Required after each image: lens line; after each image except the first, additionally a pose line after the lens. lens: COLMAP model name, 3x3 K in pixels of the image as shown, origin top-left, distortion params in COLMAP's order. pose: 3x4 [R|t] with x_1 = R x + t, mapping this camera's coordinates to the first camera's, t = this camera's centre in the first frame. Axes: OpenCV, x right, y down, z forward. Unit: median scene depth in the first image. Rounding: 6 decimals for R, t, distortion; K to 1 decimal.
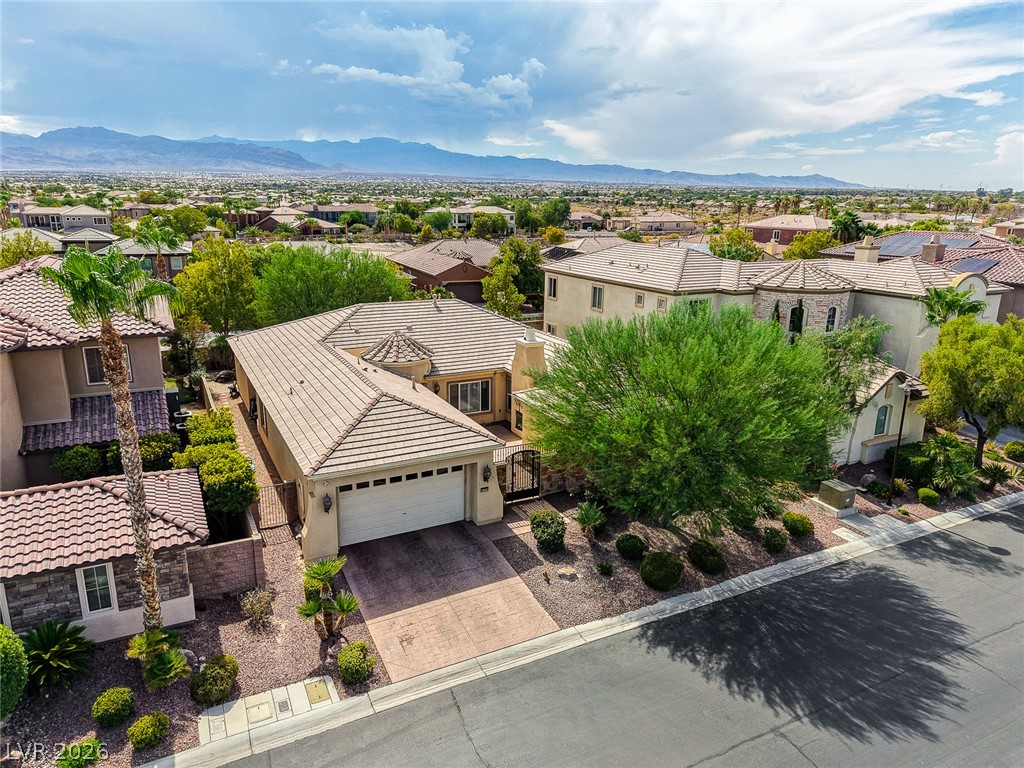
lens RADIAL K [[696.5, 0, 514.5], [0, 696.5, 387.2], [0, 0, 1]] dist [0.039642, -0.007560]
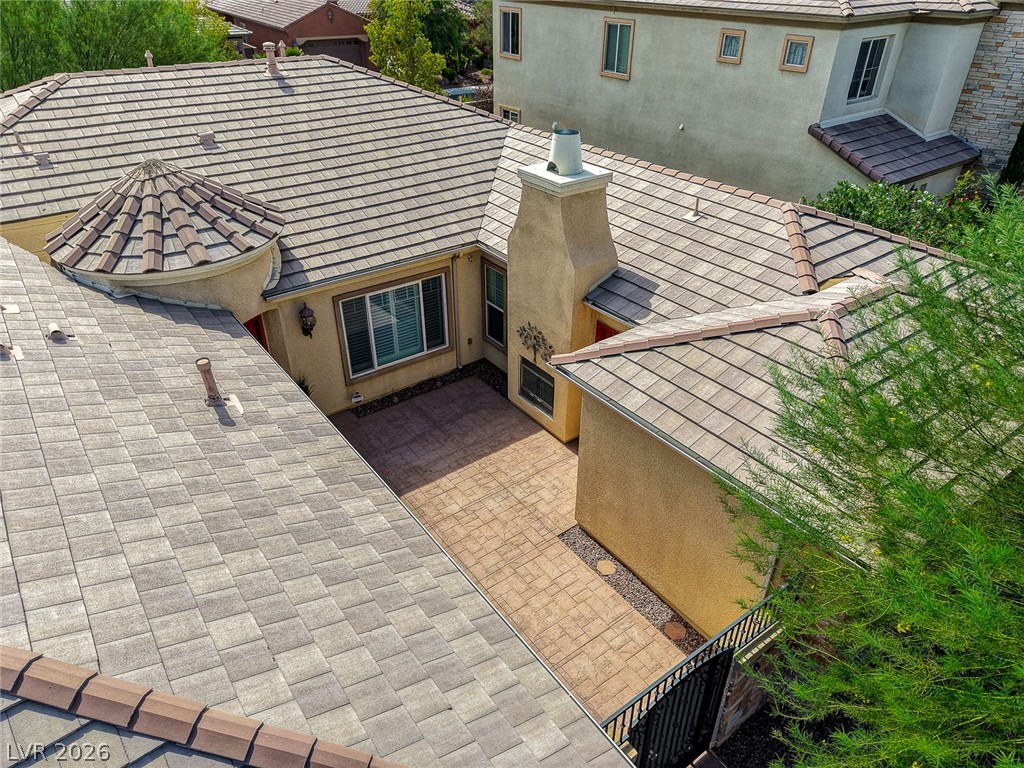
lens RADIAL K [[671.8, 0, 512.0], [0, 671.8, 384.0], [0, 0, 1]] dist [0.063360, -0.054469]
pose [[0.985868, -0.096253, 0.137109, -0.055440], [0.050860, 0.951798, 0.302478, -0.065354], [-0.159615, -0.291231, 0.943243, 0.614965]]
